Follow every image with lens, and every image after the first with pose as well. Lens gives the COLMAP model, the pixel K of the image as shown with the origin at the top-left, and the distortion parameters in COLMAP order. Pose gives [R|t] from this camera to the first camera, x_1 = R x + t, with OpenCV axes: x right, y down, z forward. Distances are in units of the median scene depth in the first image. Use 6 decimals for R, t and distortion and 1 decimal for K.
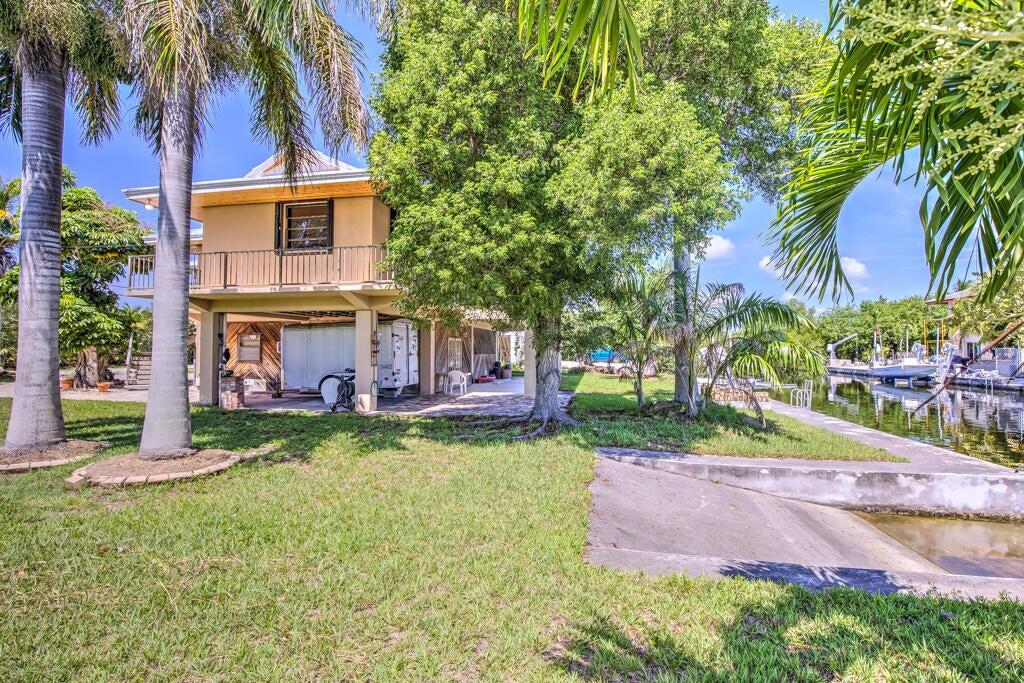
lens RADIAL K [[471.6, 0, 518.8], [0, 471.6, 337.6], [0, 0, 1]] dist [-0.039381, 0.007430]
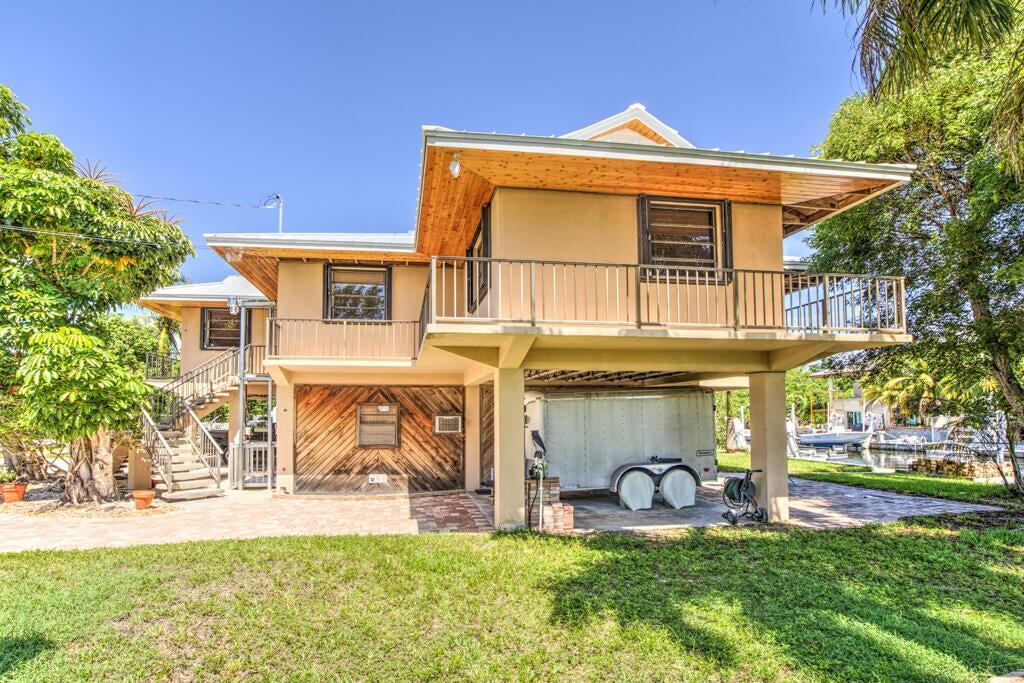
lens RADIAL K [[500.2, 0, 511.3], [0, 500.2, 415.9], [0, 0, 1]] dist [-0.061908, -0.000465]
pose [[0.958492, -0.003207, 0.285101, -1.512995], [-0.003095, 0.999761, 0.021649, -0.017256], [-0.285102, -0.021633, 0.958253, 0.732214]]
